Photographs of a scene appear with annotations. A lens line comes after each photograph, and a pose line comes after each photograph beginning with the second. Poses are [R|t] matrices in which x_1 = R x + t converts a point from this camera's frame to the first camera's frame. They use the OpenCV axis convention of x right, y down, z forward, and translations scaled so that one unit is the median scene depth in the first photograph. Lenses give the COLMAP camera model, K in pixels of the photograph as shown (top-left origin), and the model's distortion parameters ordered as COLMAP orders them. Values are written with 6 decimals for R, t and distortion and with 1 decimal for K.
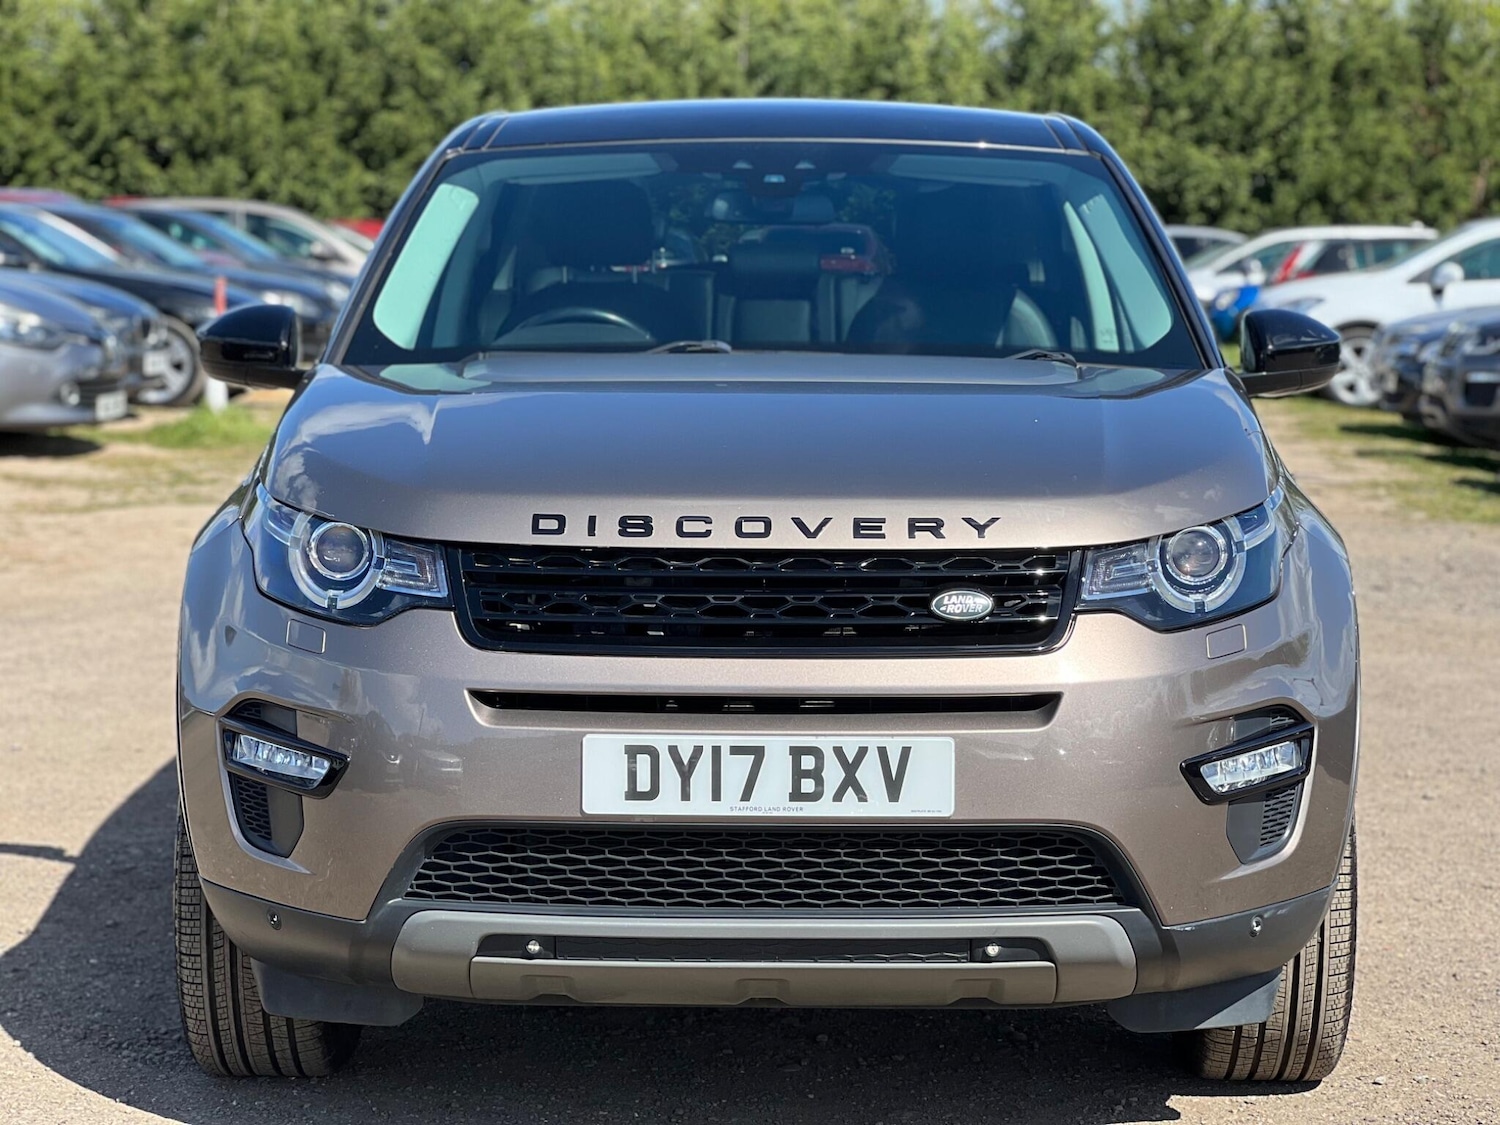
lens RADIAL K [[3649.2, 0, 699.9], [0, 3649.2, 694.8], [0, 0, 1]] dist [0.054581, 0.872725]
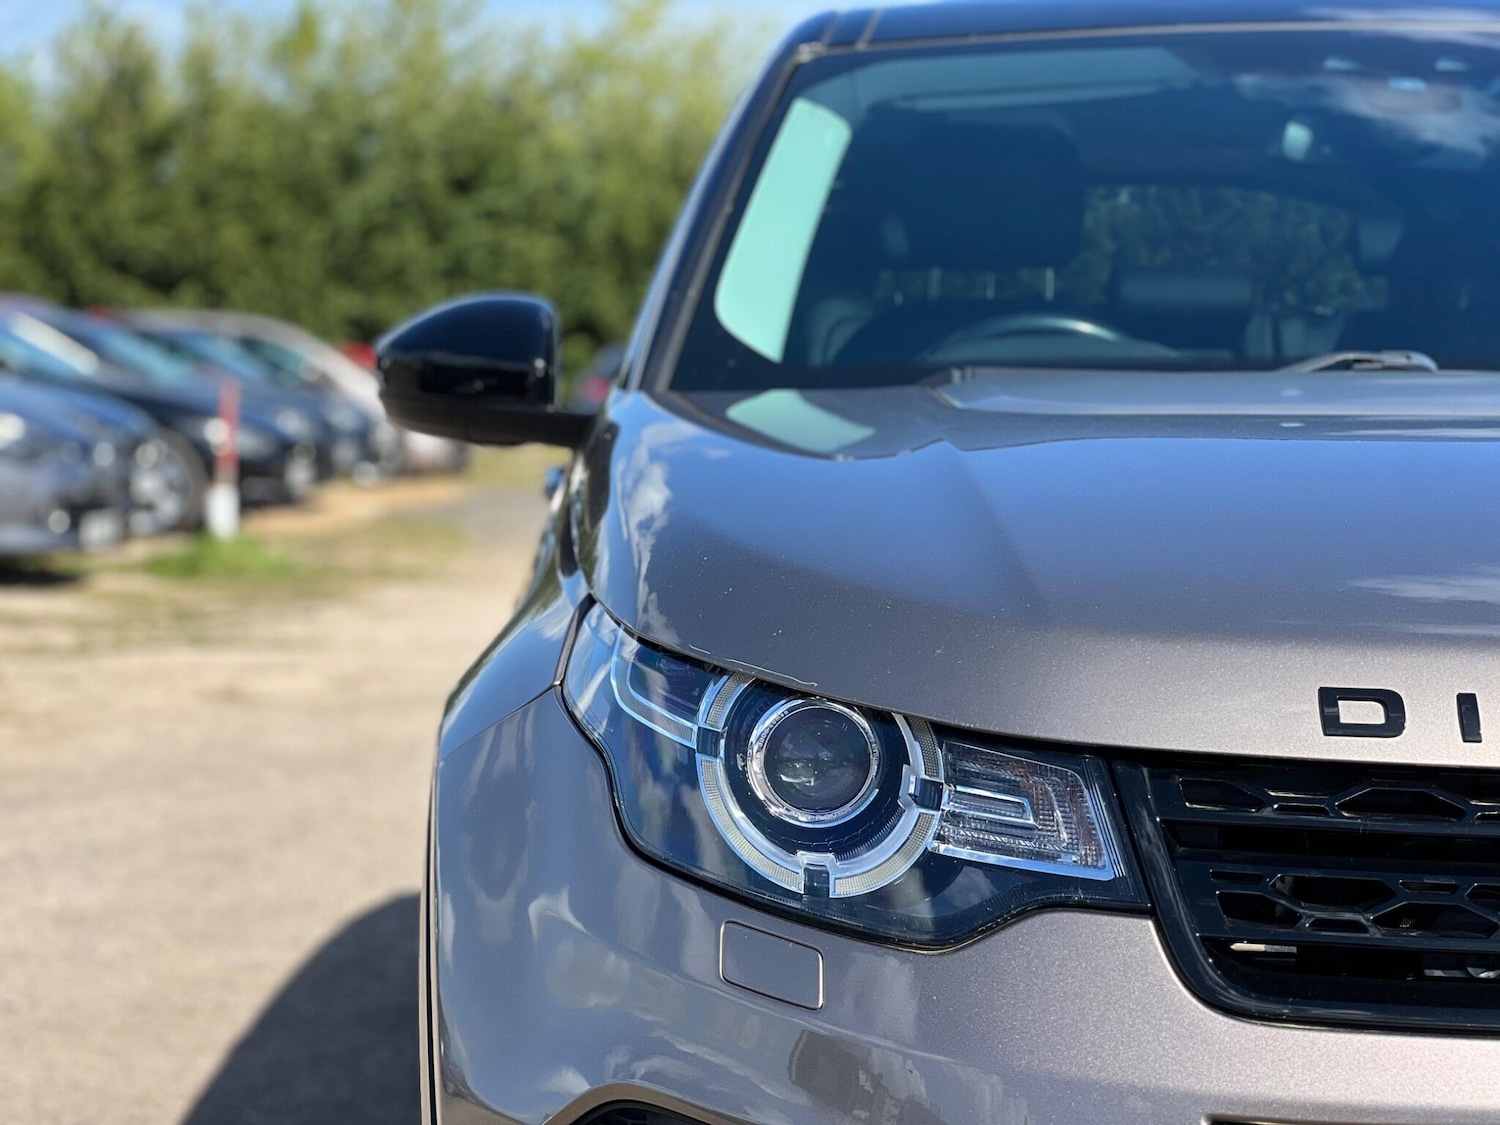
lens RADIAL K [[3649.2, 0, 699.9], [0, 3649.2, 694.8], [0, 0, 1]] dist [0.054581, 0.872725]
pose [[0.999832, 0.012705, 0.013178, -0.102972], [-0.012158, 0.999094, -0.040791, -0.025388], [-0.013684, 0.040623, 0.999081, 0.480586]]
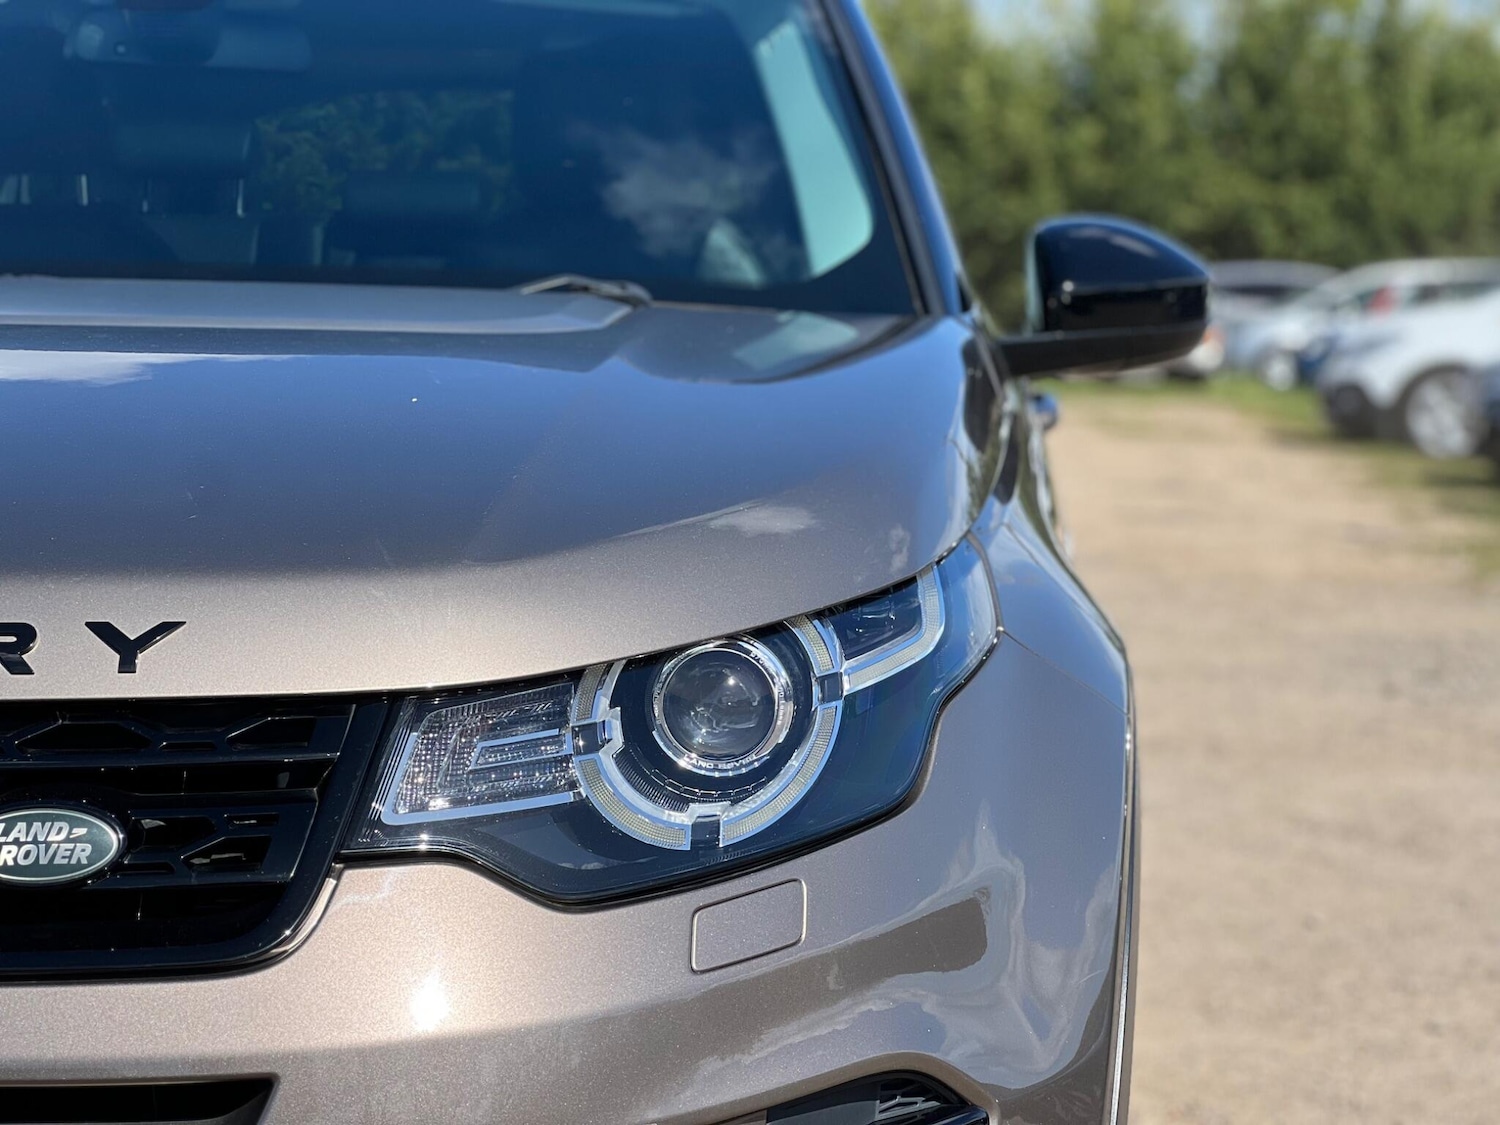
lens RADIAL K [[3649.2, 0, 699.9], [0, 3649.2, 694.8], [0, 0, 1]] dist [0.054581, 0.872725]
pose [[0.999529, 0.001725, -0.030652, 0.126450], [-0.002240, 0.999857, -0.016784, -0.028136], [0.030619, 0.016845, 0.999389, 0.496930]]
